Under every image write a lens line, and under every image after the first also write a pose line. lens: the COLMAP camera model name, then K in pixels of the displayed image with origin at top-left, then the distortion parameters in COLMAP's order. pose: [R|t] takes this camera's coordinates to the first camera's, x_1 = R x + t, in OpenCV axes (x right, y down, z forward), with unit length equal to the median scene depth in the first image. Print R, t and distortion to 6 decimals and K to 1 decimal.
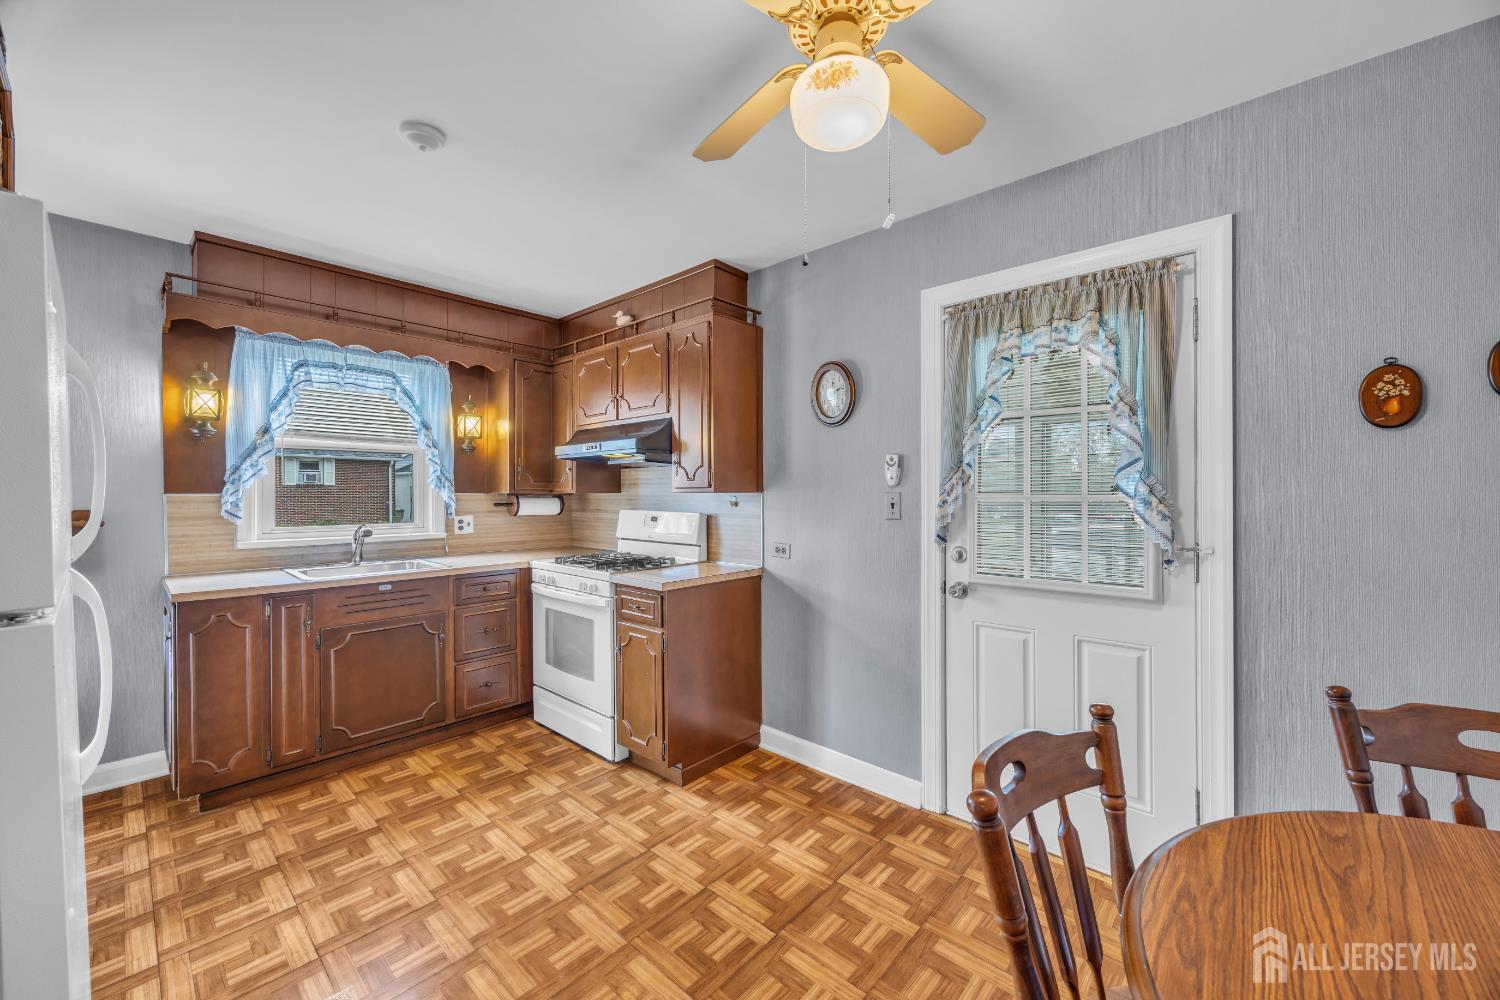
lens RADIAL K [[586.7, 0, 754.6], [0, 586.7, 494.4], [0, 0, 1]] dist [-0.007854, 0.000657]
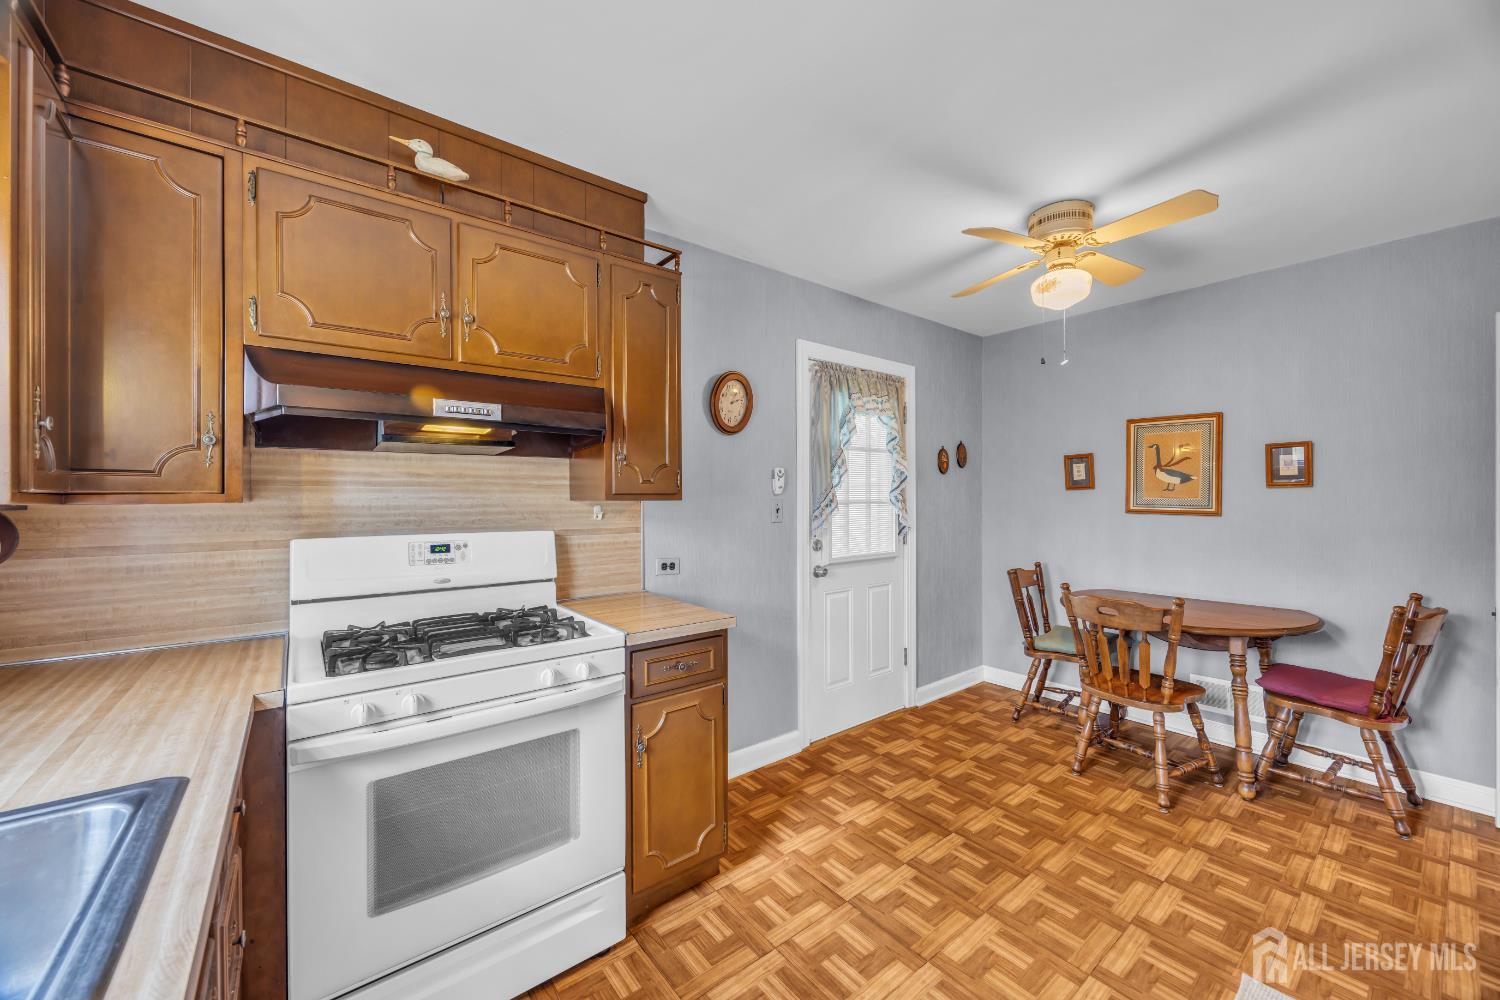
lens RADIAL K [[586.7, 0, 755.1], [0, 586.7, 501.3], [0, 0, 1]] dist [-0.007854, 0.000657]
pose [[0.141727, -0.004304, 0.989896, -1.030444], [0.003475, 0.999987, 0.003850, -0.005095], [-0.989900, 0.002894, 0.141740, 0.966434]]
